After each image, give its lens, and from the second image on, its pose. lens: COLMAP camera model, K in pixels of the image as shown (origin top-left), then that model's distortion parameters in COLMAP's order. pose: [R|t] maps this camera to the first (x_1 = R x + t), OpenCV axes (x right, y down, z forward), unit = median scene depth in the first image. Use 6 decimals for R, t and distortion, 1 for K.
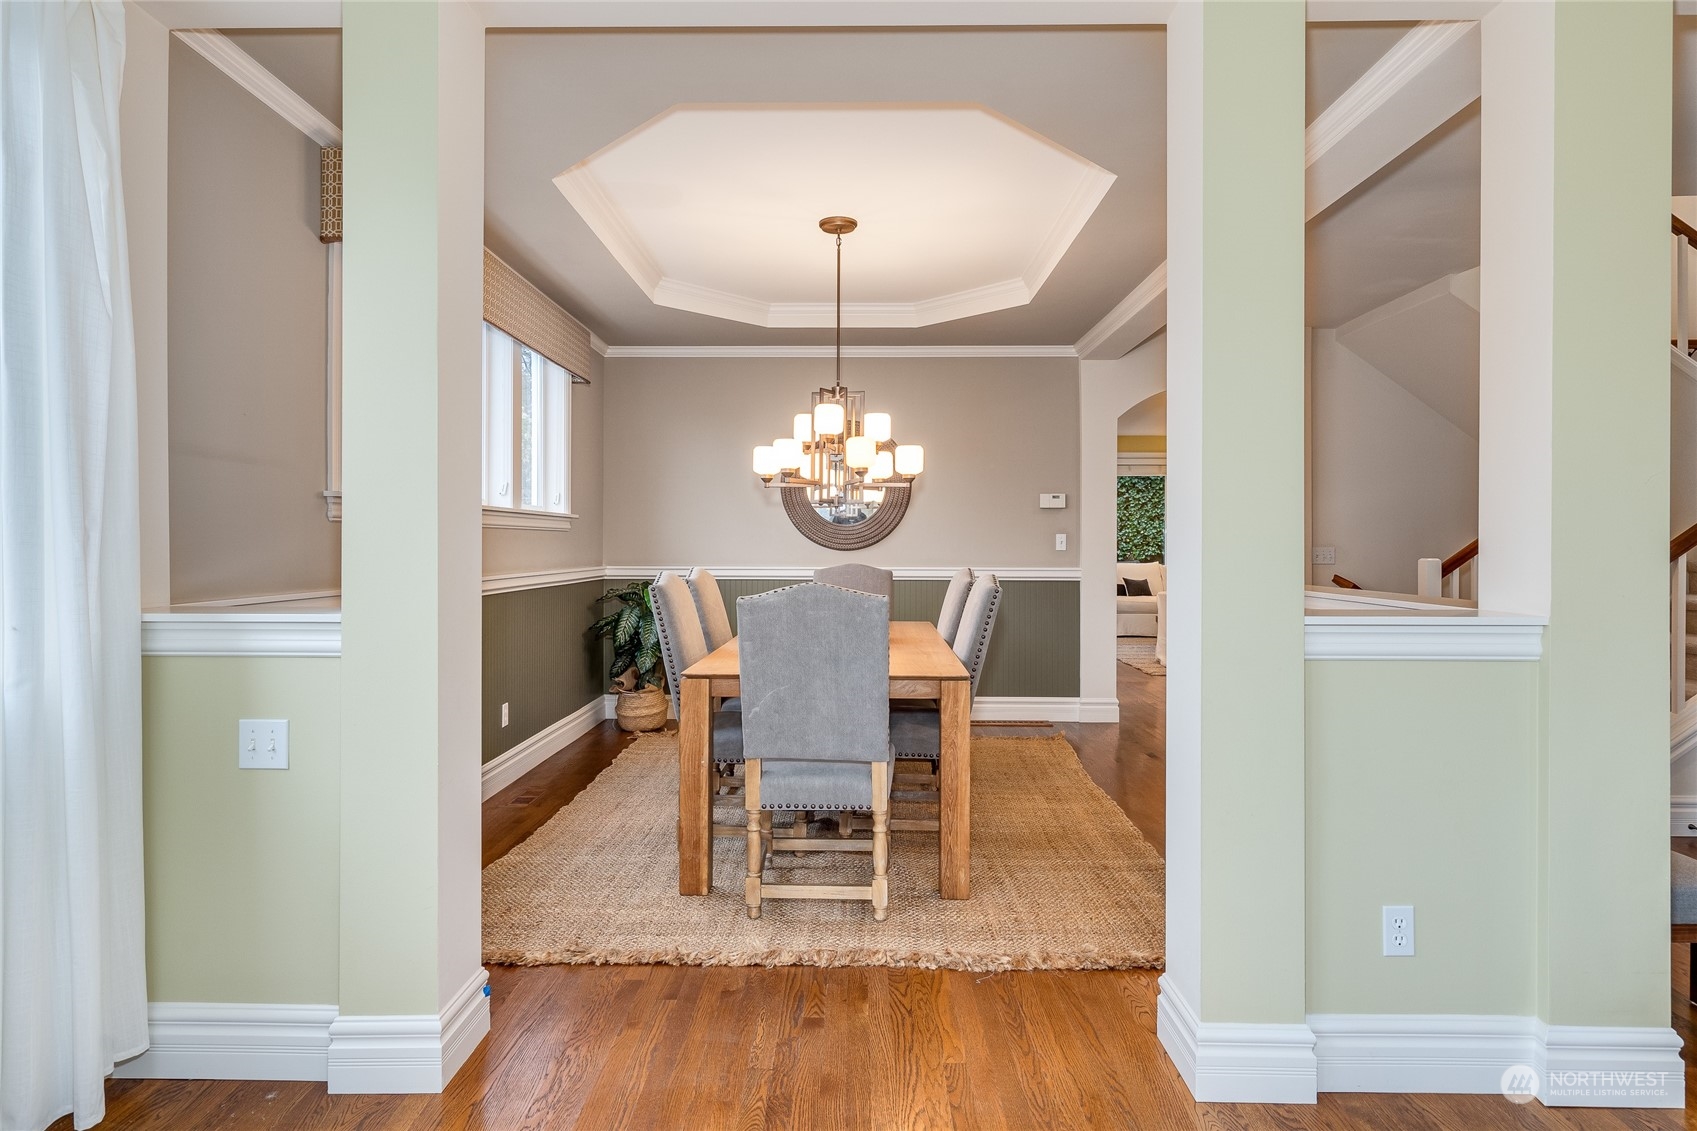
lens RADIAL K [[922.1, 0, 847.4], [0, 922.1, 547.2], [0, 0, 1]] dist [0.004100, 0.001041]
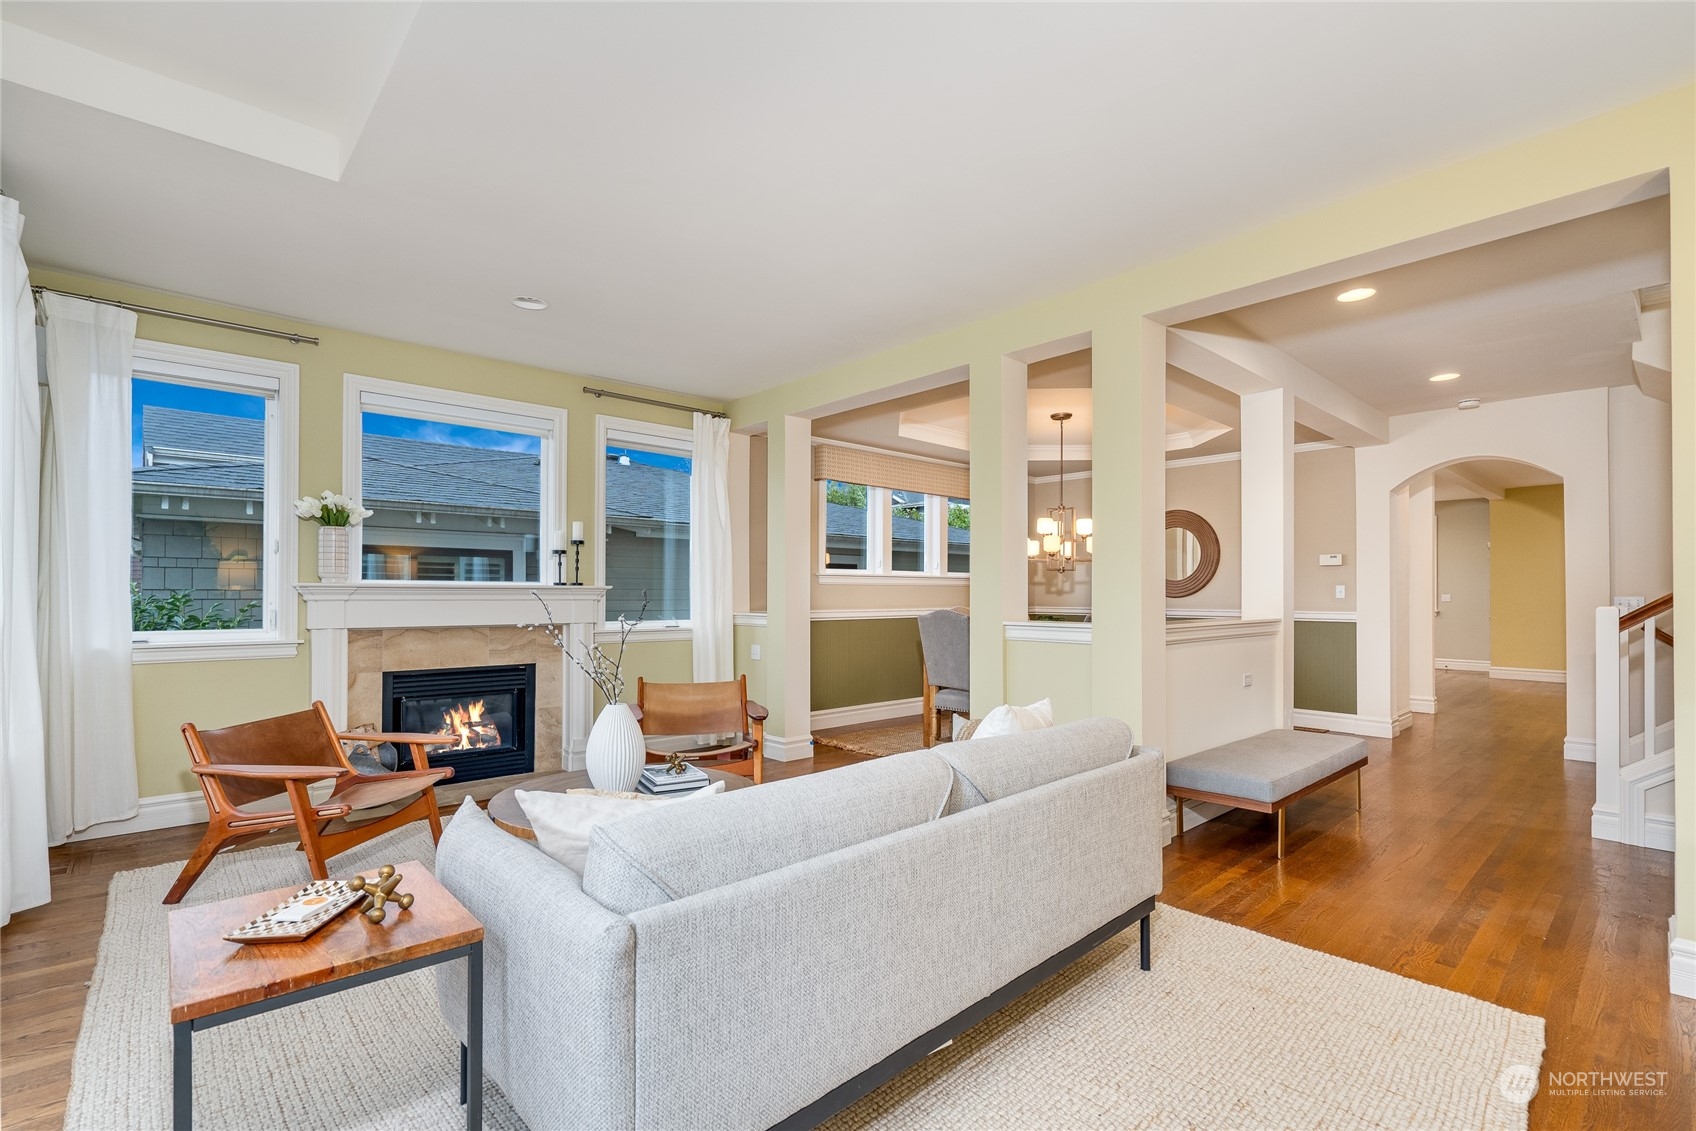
lens RADIAL K [[785.8, 0, 856.3], [0, 785.8, 590.1], [0, 0, 1]] dist [-0.000513, -0.000161]
pose [[0.687475, -0.005912, -0.726184, 1.130672], [-0.002288, 0.999944, -0.010306, 0.009832], [0.726205, 0.008747, 0.687423, -0.472224]]
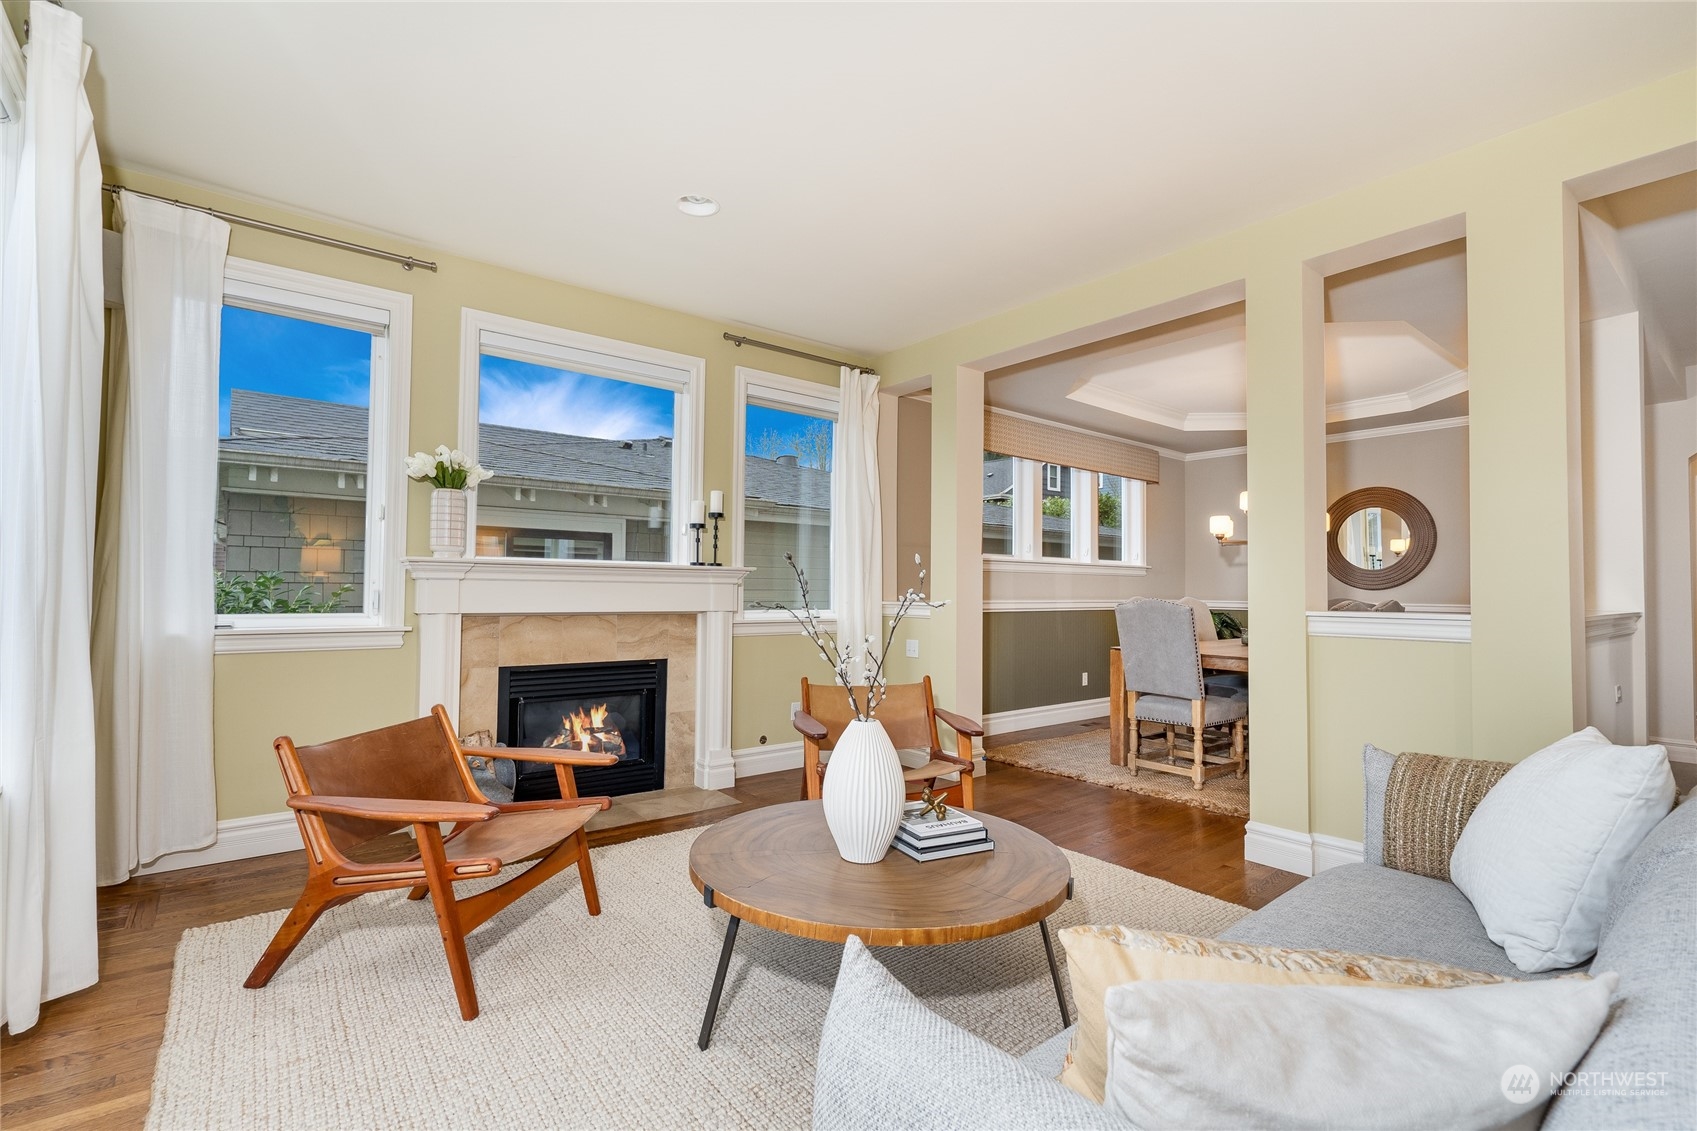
lens RADIAL K [[786.2, 0, 848.8], [0, 786.2, 568.8], [0, 0, 1]] dist [-0.000459, 0.000510]
pose [[0.637436, -0.019541, -0.770256, 0.736161], [-0.009489, 0.999403, -0.033206, 0.033345], [0.770445, 0.028476, 0.636870, -0.466169]]
